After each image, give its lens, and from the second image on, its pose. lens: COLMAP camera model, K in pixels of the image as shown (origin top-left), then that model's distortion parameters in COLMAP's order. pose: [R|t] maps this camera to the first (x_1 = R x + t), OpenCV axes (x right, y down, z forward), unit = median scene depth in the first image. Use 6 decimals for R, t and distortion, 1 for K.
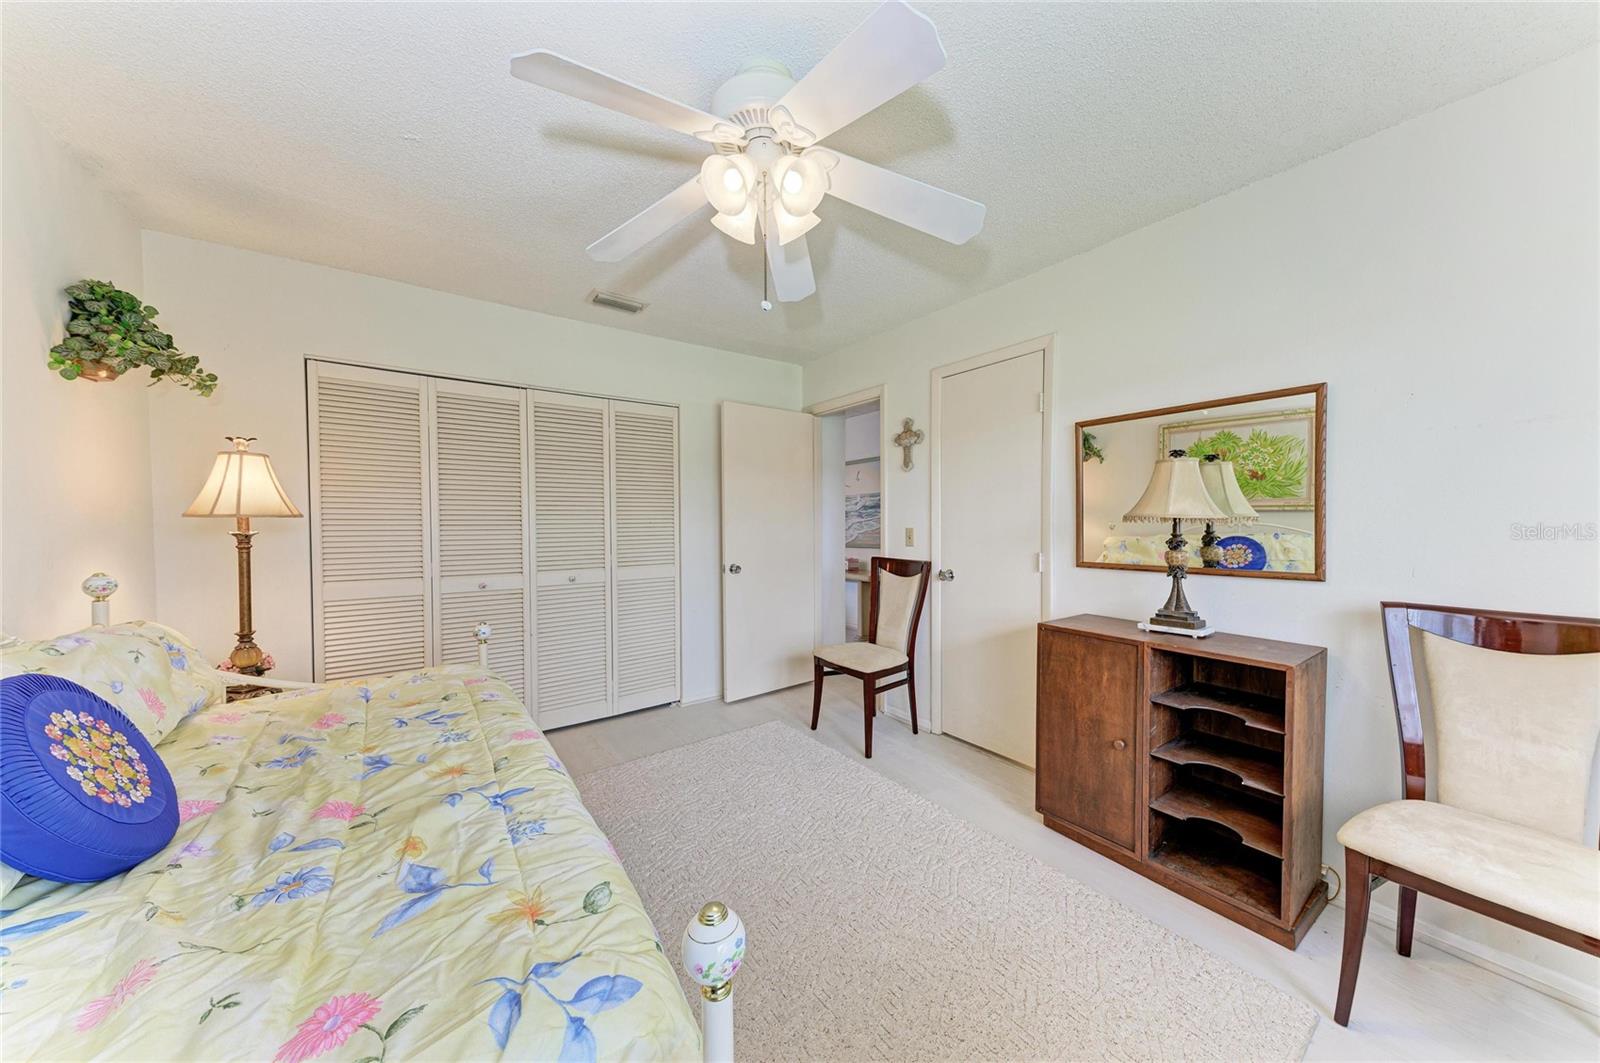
lens RADIAL K [[538.8, 0, 800.4], [0, 538.8, 535.8], [0, 0, 1]] dist [0.026371, -0.005852]
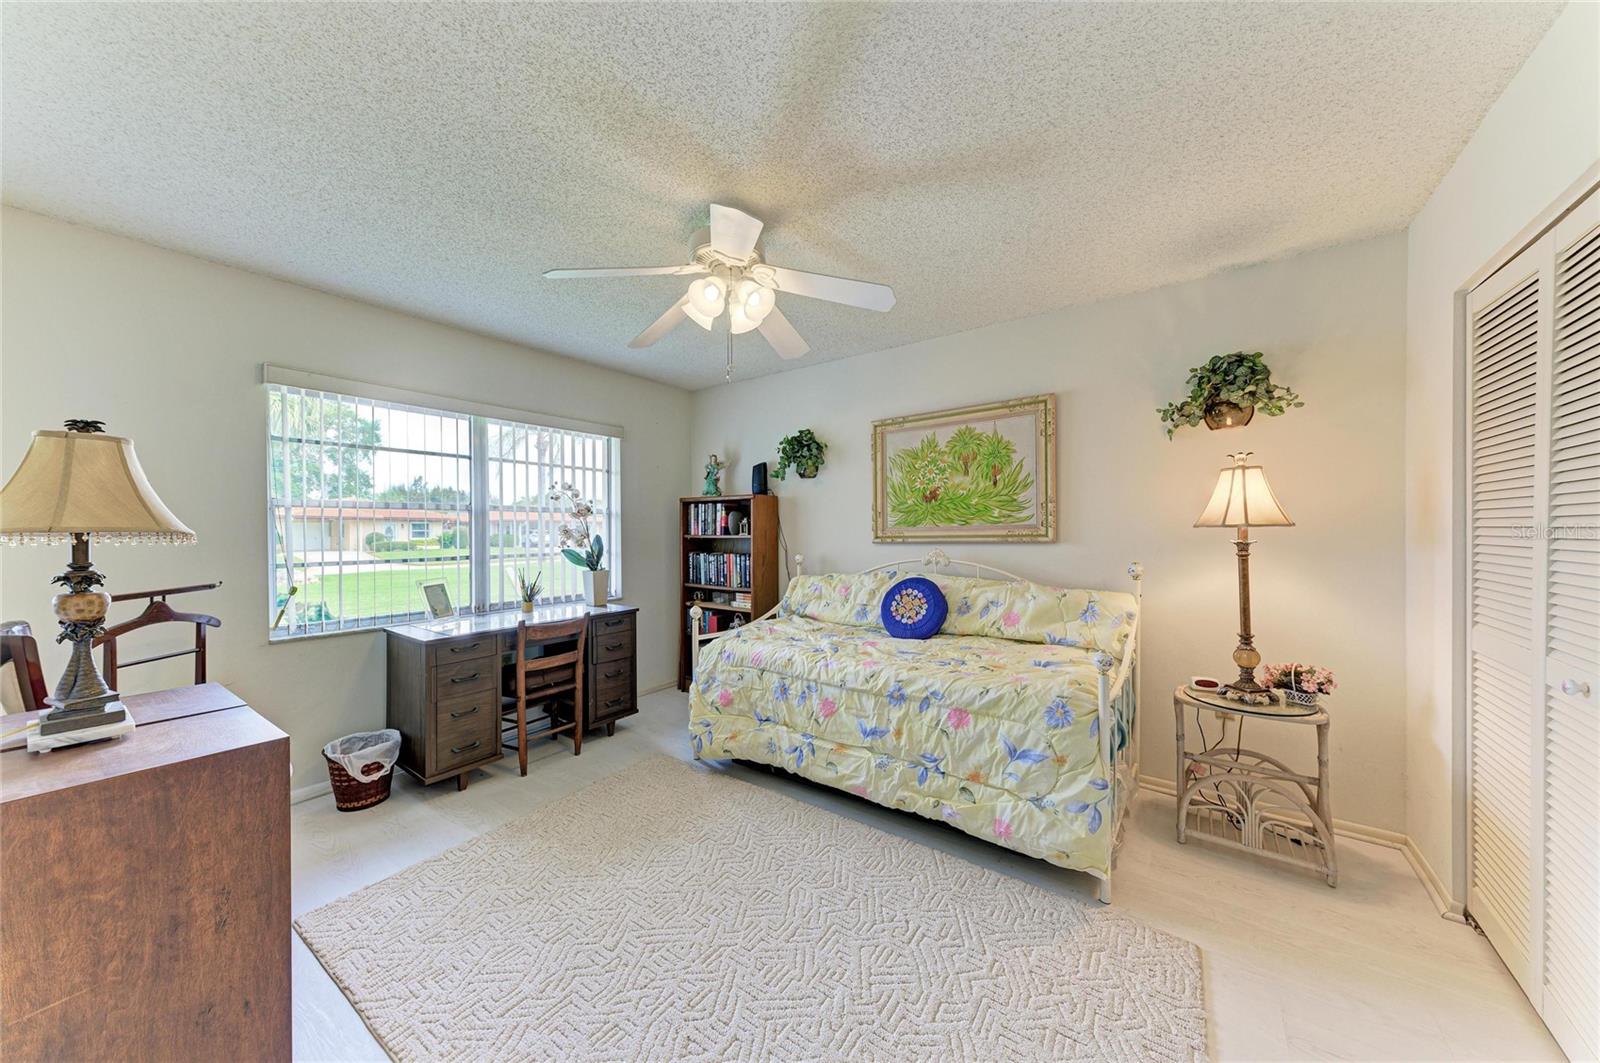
lens RADIAL K [[538.8, 0, 800.4], [0, 538.8, 535.8], [0, 0, 1]] dist [0.026371, -0.005852]
pose [[-0.949285, 0.009292, -0.314281, 0.115525], [-0.001961, 0.999369, 0.035470, -0.042455], [0.314412, 0.034288, -0.948667, 1.396695]]
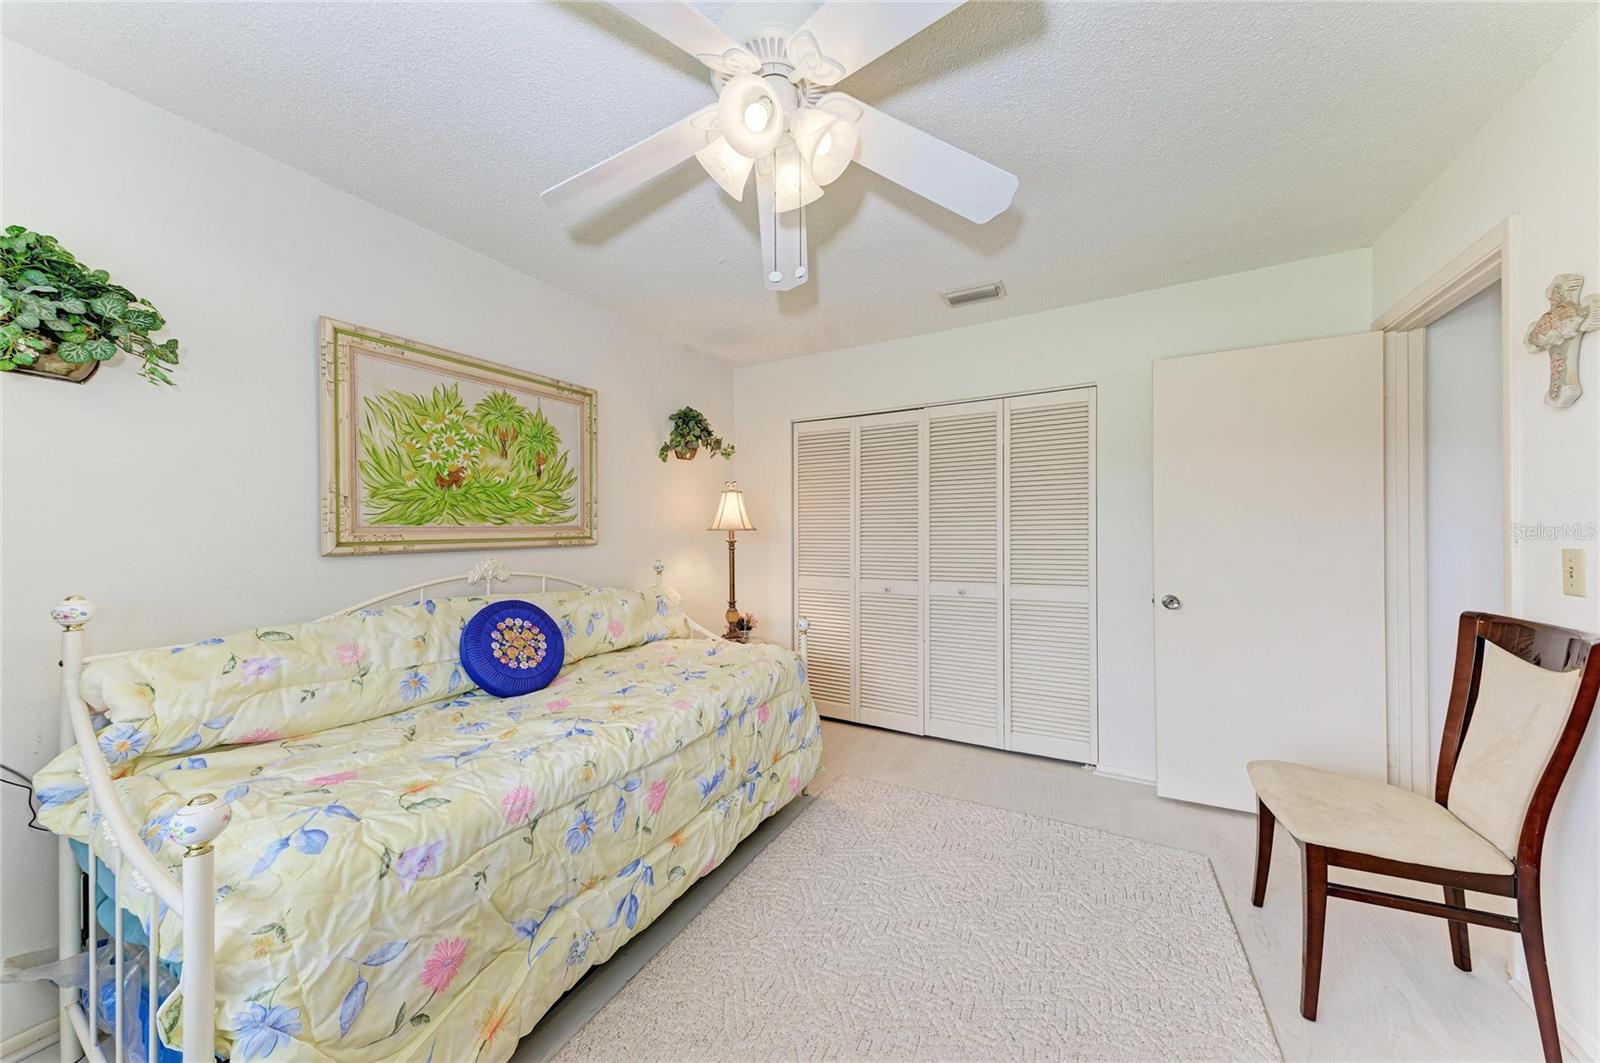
lens RADIAL K [[538.8, 0, 800.4], [0, 538.8, 535.8], [0, 0, 1]] dist [0.026371, -0.005852]
pose [[0.429440, 0.005295, -0.903080, 0.415996], [-0.023061, 0.999721, -0.005105, -0.011646], [0.902801, 0.023018, 0.429442, 0.398989]]
